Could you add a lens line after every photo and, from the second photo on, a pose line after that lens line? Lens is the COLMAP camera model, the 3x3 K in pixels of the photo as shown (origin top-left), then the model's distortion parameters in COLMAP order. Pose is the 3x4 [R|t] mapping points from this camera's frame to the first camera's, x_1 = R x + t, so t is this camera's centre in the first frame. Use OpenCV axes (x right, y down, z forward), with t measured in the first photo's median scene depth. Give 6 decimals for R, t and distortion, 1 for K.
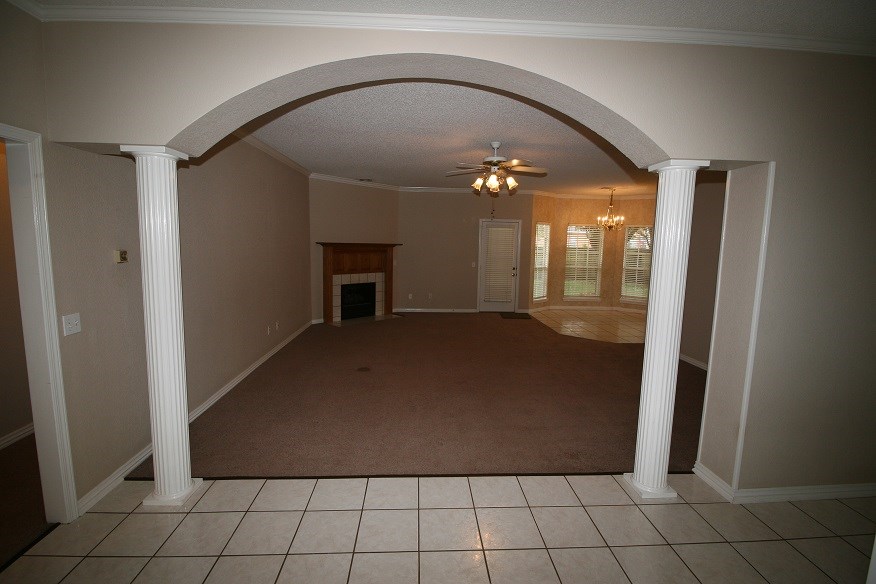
lens RADIAL K [[404.2, 0, 438.8], [0, 404.2, 286.6], [0, 0, 1]] dist [0.017465, -0.024812]
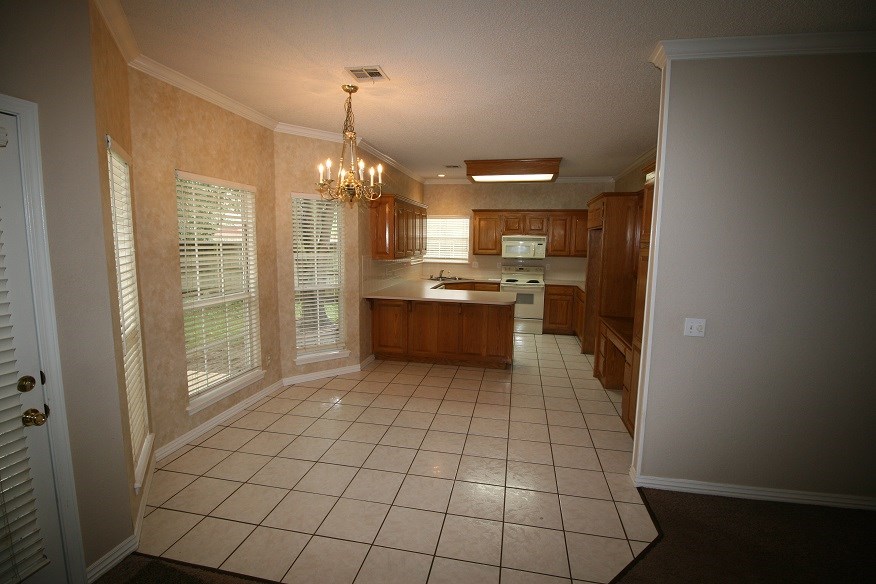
lens RADIAL K [[401.6, 0, 439.5], [0, 401.6, 287.0], [0, 0, 1]] dist [-0.000096, -0.012313]
pose [[0.242155, -0.128716, 0.961662, 0.072200], [0.103991, 0.988895, 0.106175, -0.087981], [-0.964649, 0.074294, 0.252851, 0.808701]]
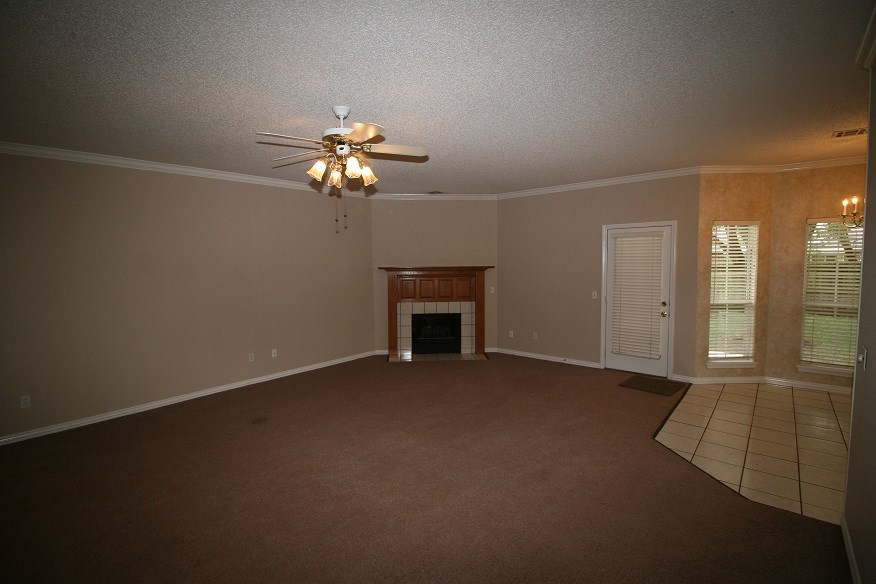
lens RADIAL K [[401.6, 0, 439.5], [0, 401.6, 287.0], [0, 0, 1]] dist [-0.000096, -0.012313]
pose [[0.722989, 0.016071, -0.690673, 0.366719], [-0.049895, 0.998333, -0.029001, -0.036999], [0.689056, 0.055429, 0.722585, 0.362017]]
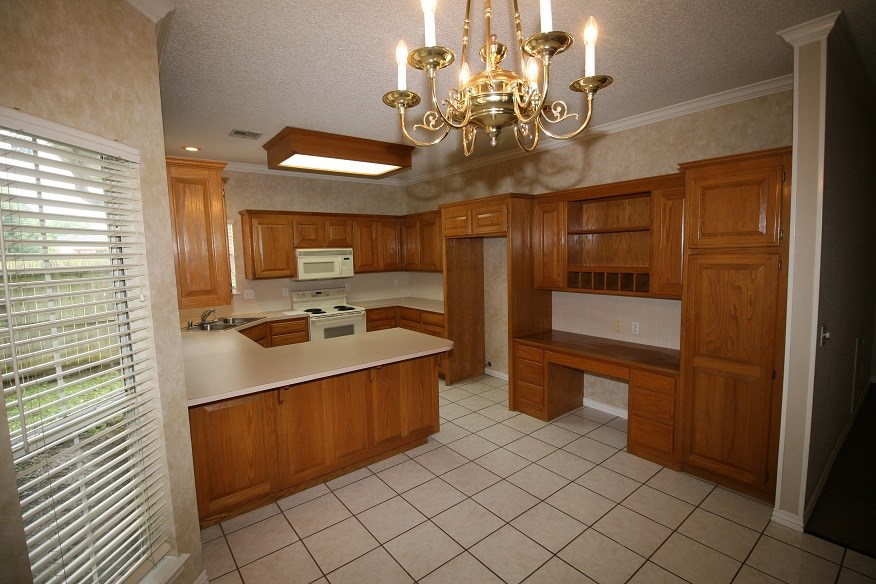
lens RADIAL K [[401.6, 0, 439.5], [0, 401.6, 287.0], [0, 0, 1]] dist [-0.000096, -0.012313]
pose [[-0.584597, -0.075878, 0.807768, 0.325406], [0.108651, 0.979327, 0.170626, -0.113263], [-0.804016, 0.187513, -0.564268, 1.053903]]
